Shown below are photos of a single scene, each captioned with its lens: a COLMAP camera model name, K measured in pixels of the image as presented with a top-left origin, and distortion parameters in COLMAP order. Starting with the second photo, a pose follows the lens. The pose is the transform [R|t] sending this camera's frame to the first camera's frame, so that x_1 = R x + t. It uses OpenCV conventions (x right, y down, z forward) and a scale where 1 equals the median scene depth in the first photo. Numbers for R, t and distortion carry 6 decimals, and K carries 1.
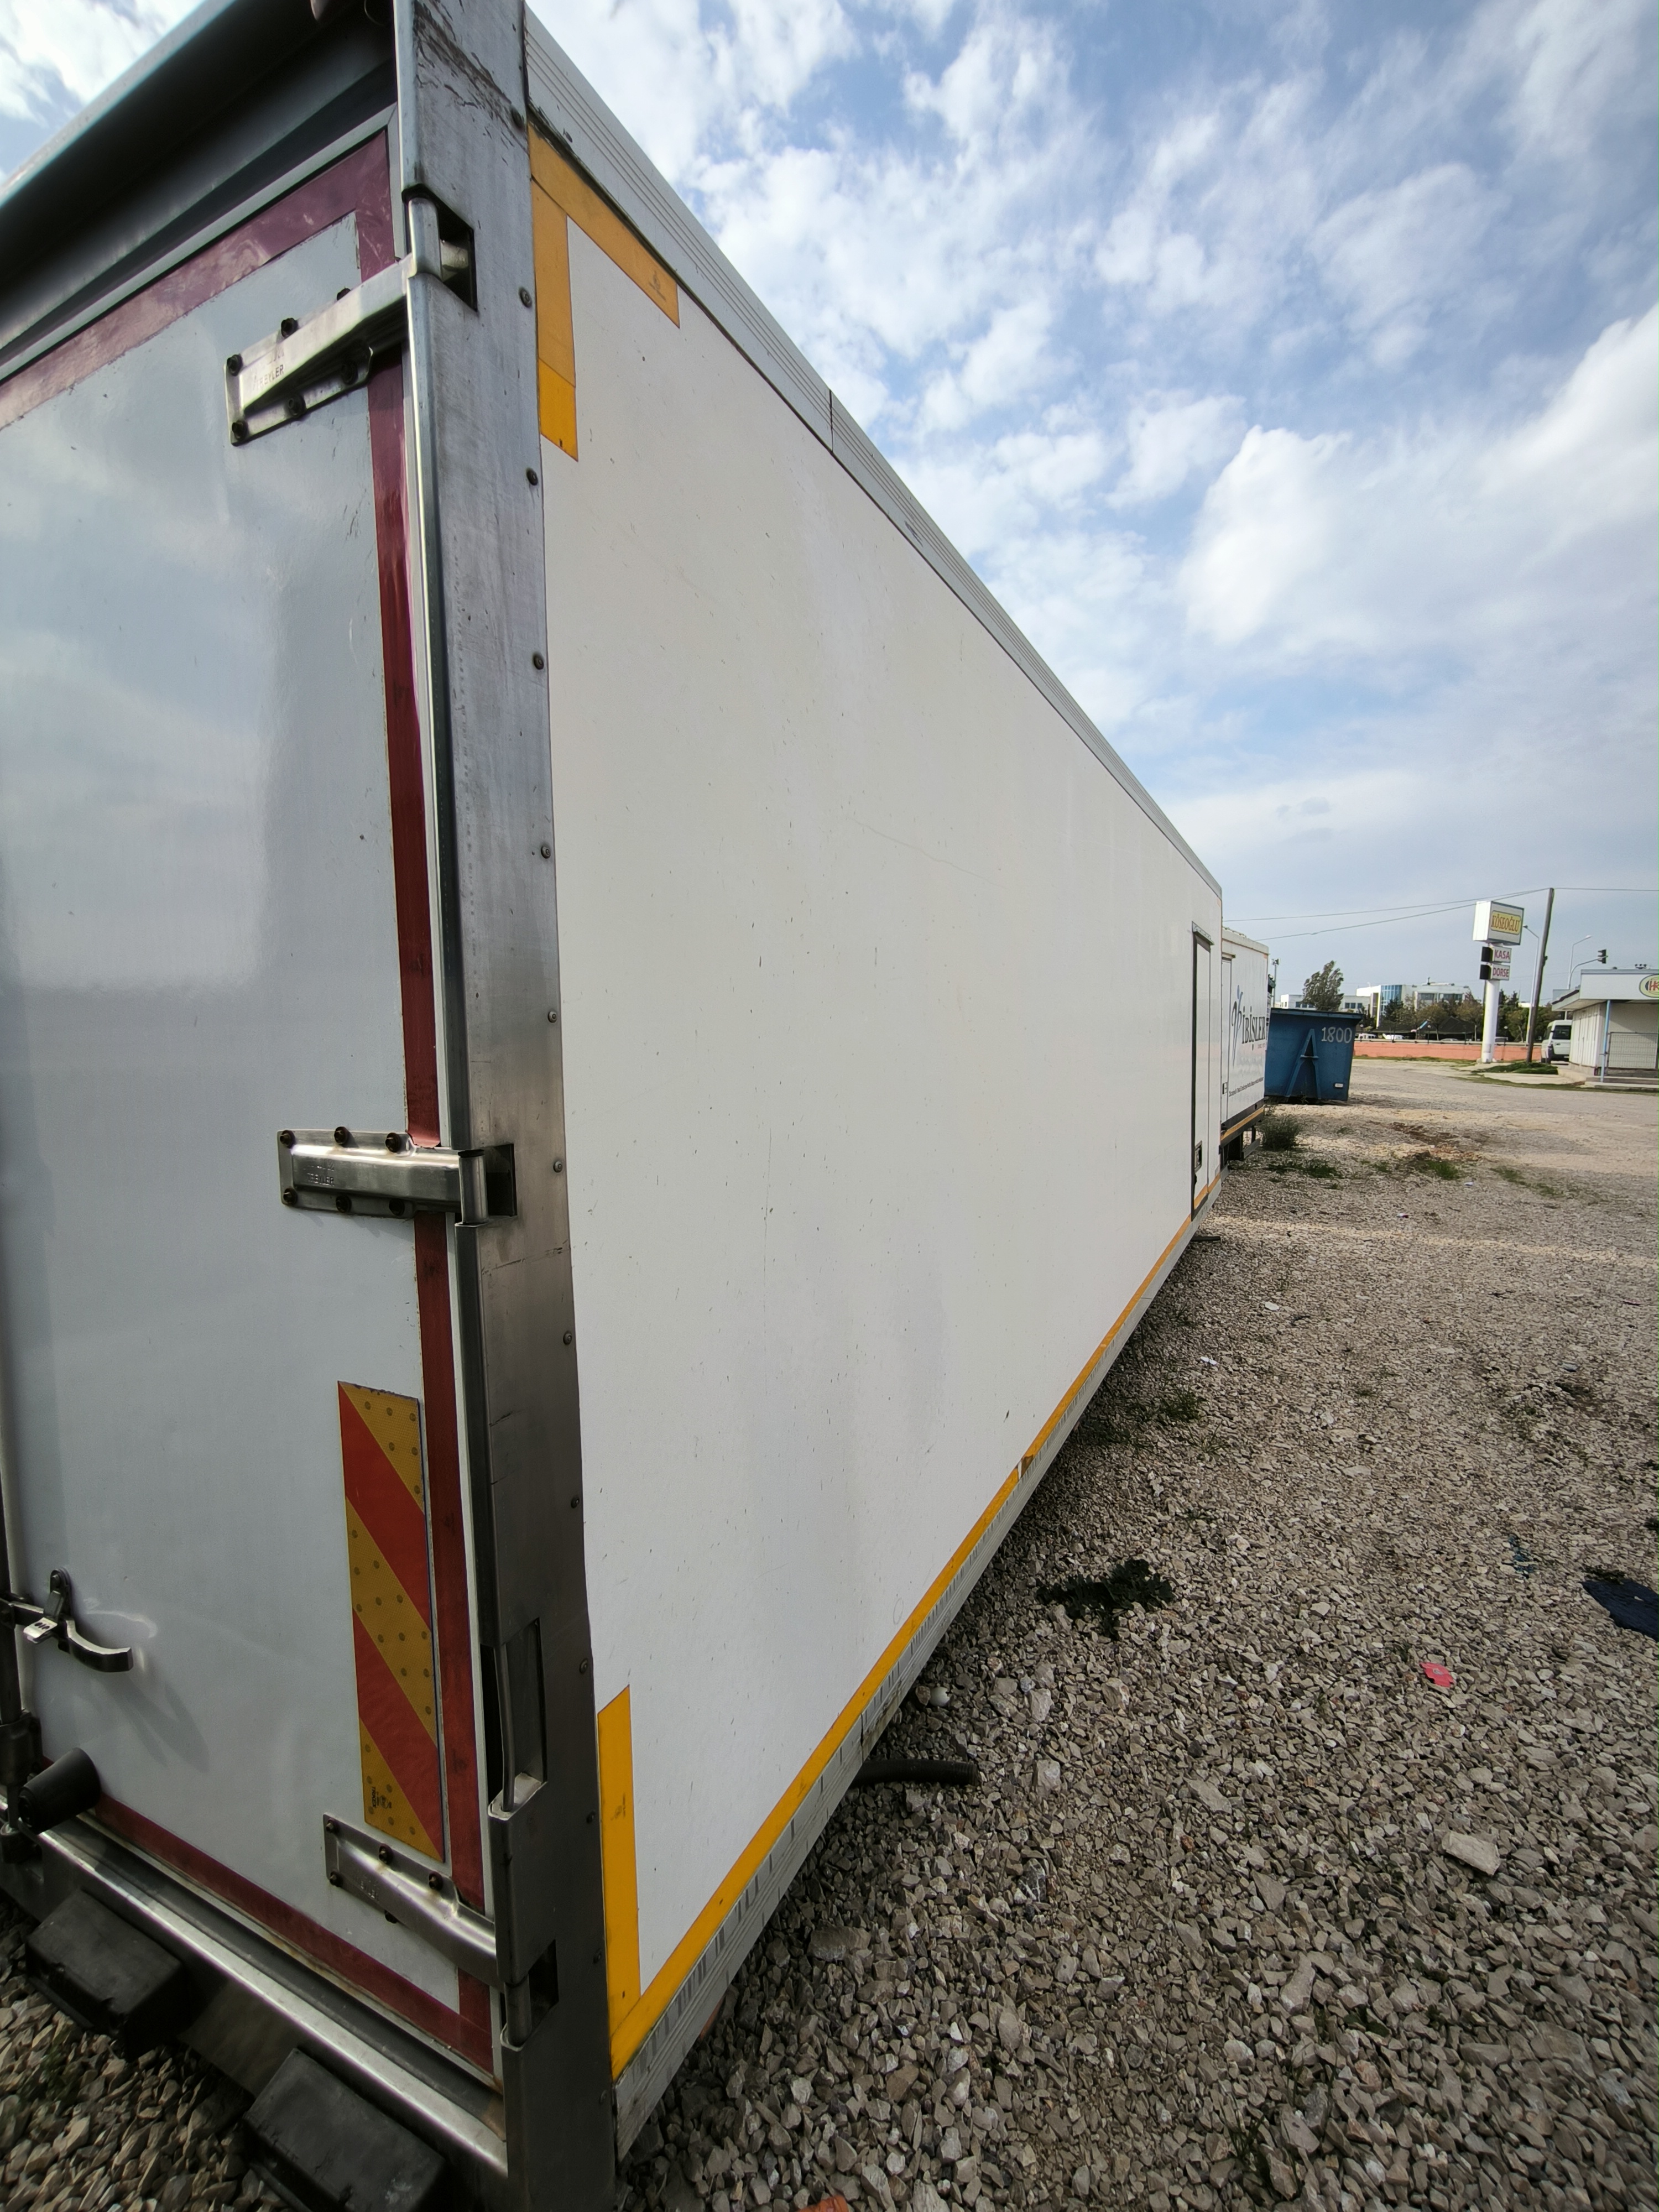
lens RADIAL K [[963.8, 0, 830.0], [0, 963.8, 1102.0], [0, 0, 1]] dist [-0.000380, 0.001880]
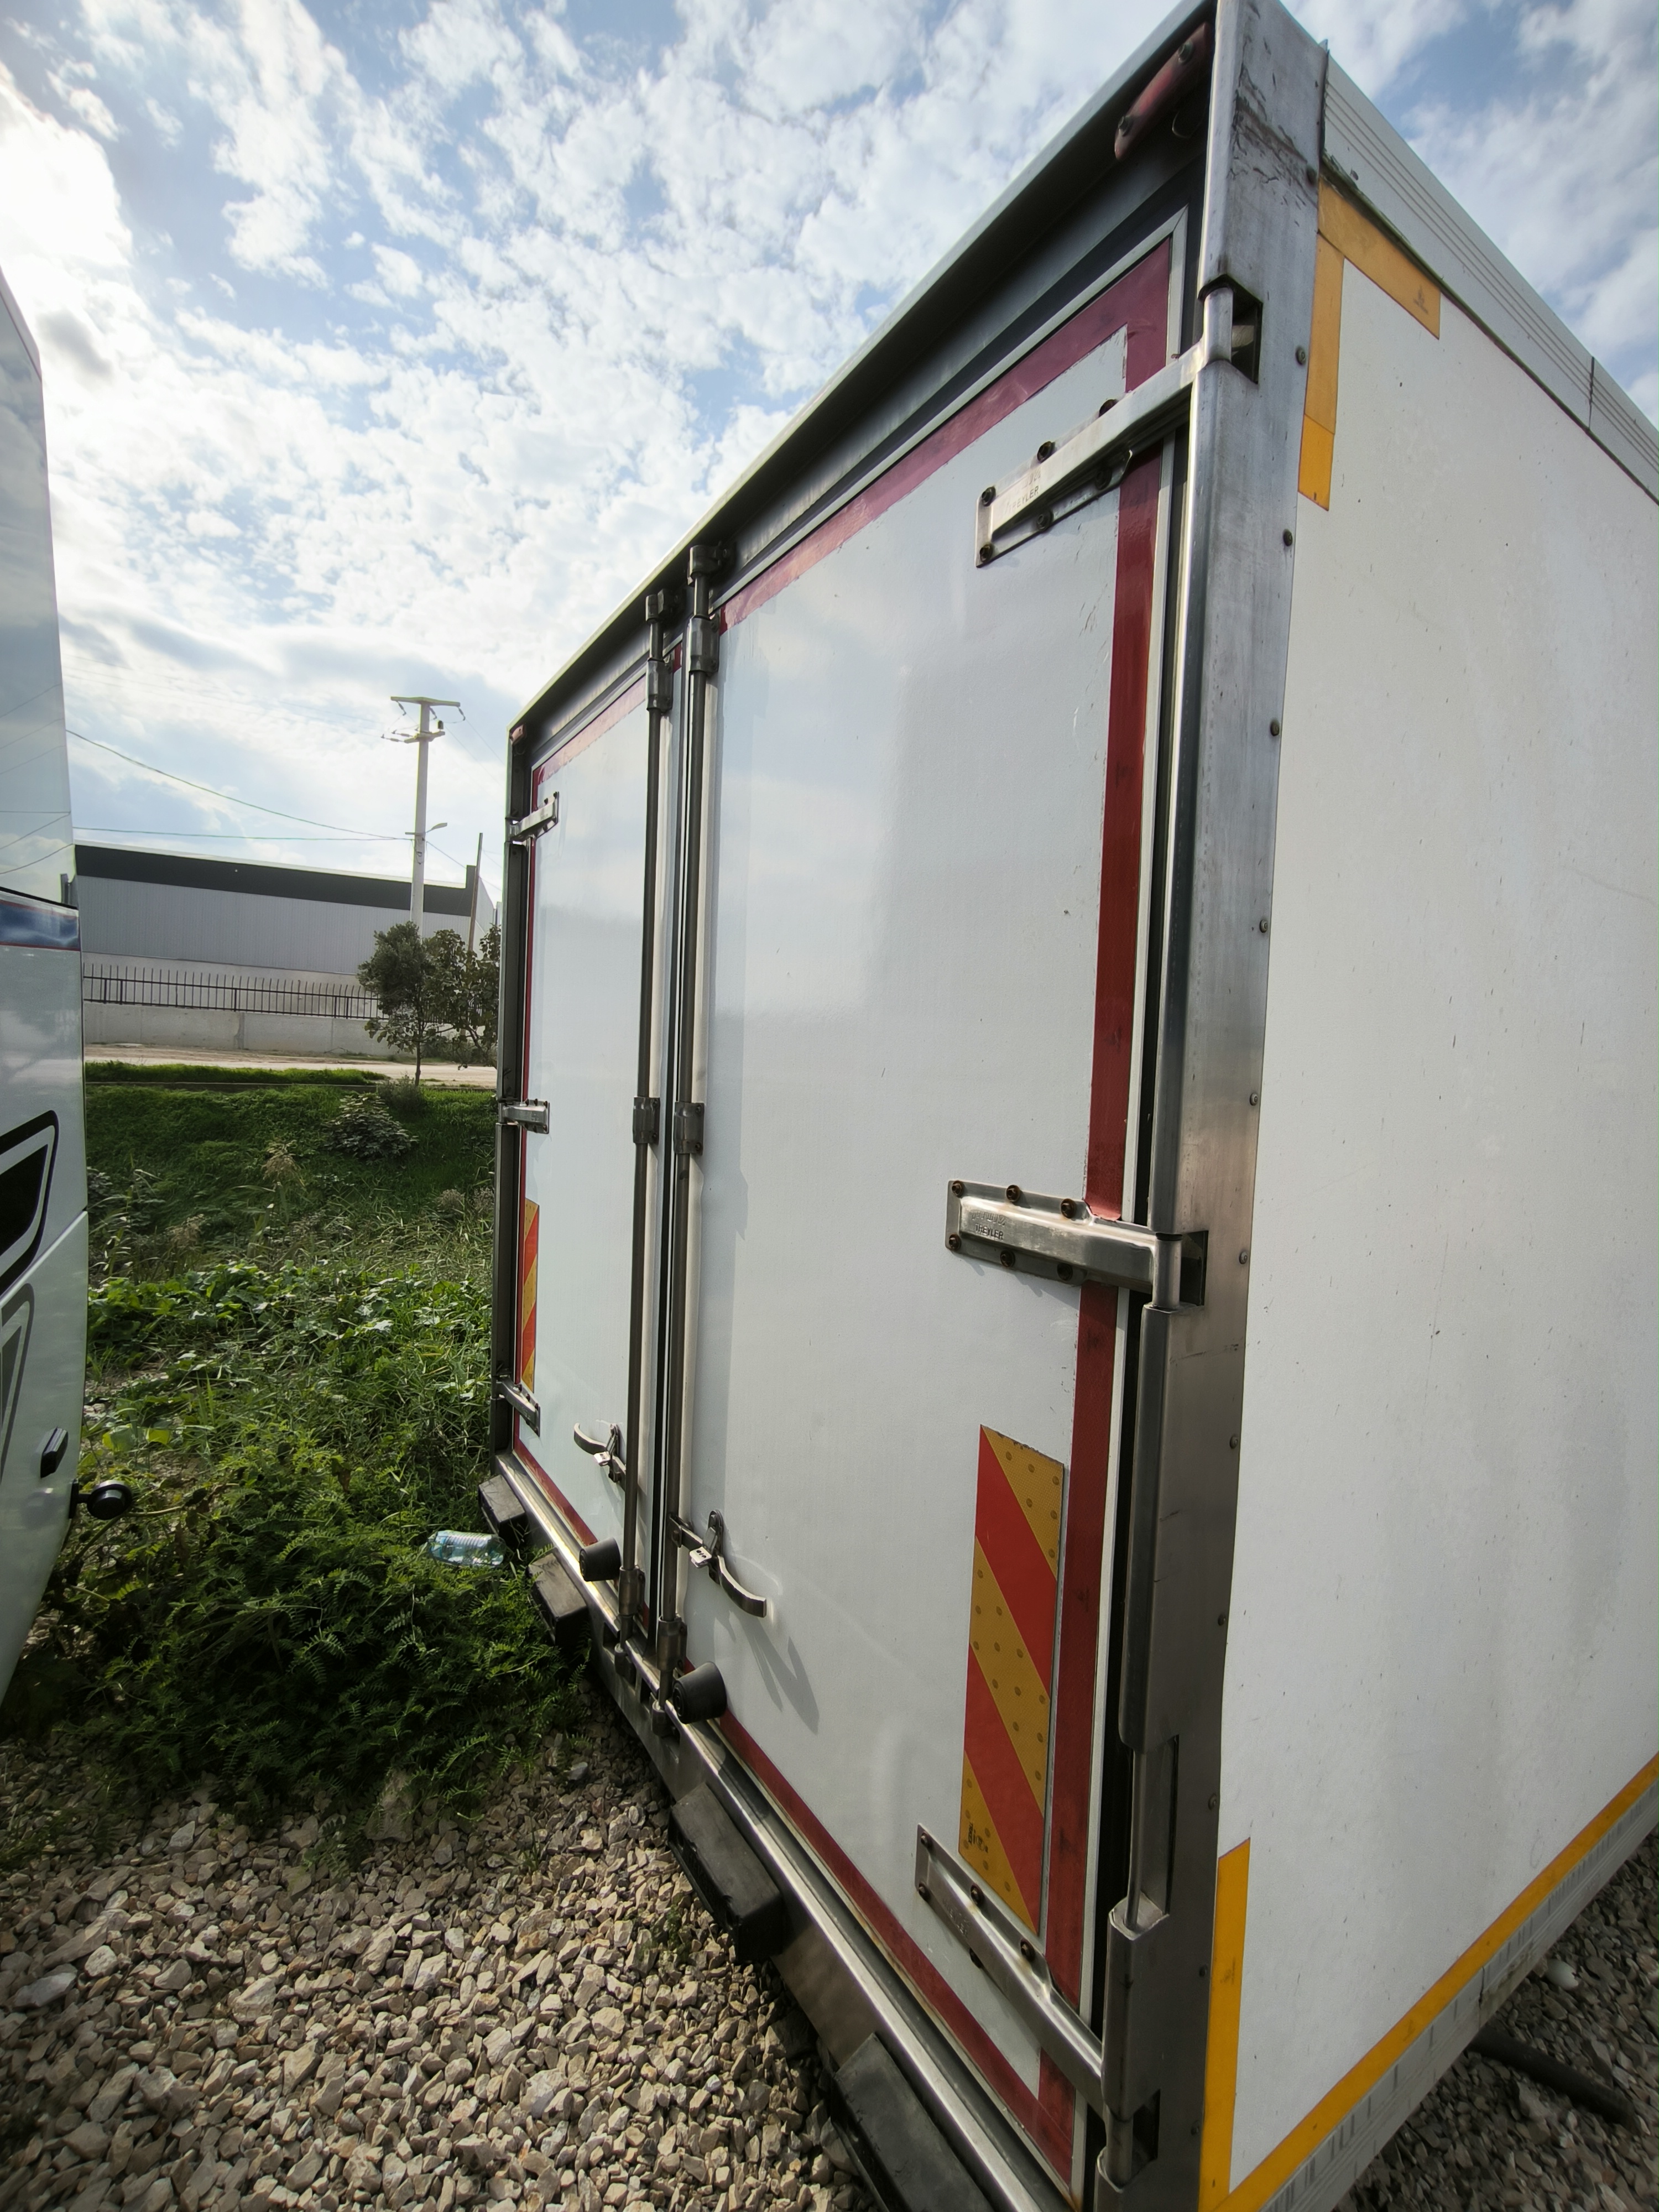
lens RADIAL K [[958.1, 0, 829.5], [0, 958.1, 1106.0], [0, 0, 1]] dist [-0.002715, 0.004938]
pose [[0.869669, 0.080009, -0.487108, -0.179372], [-0.099033, 0.994994, -0.013380, -0.027325], [0.483599, 0.059876, 0.873239, -0.016475]]
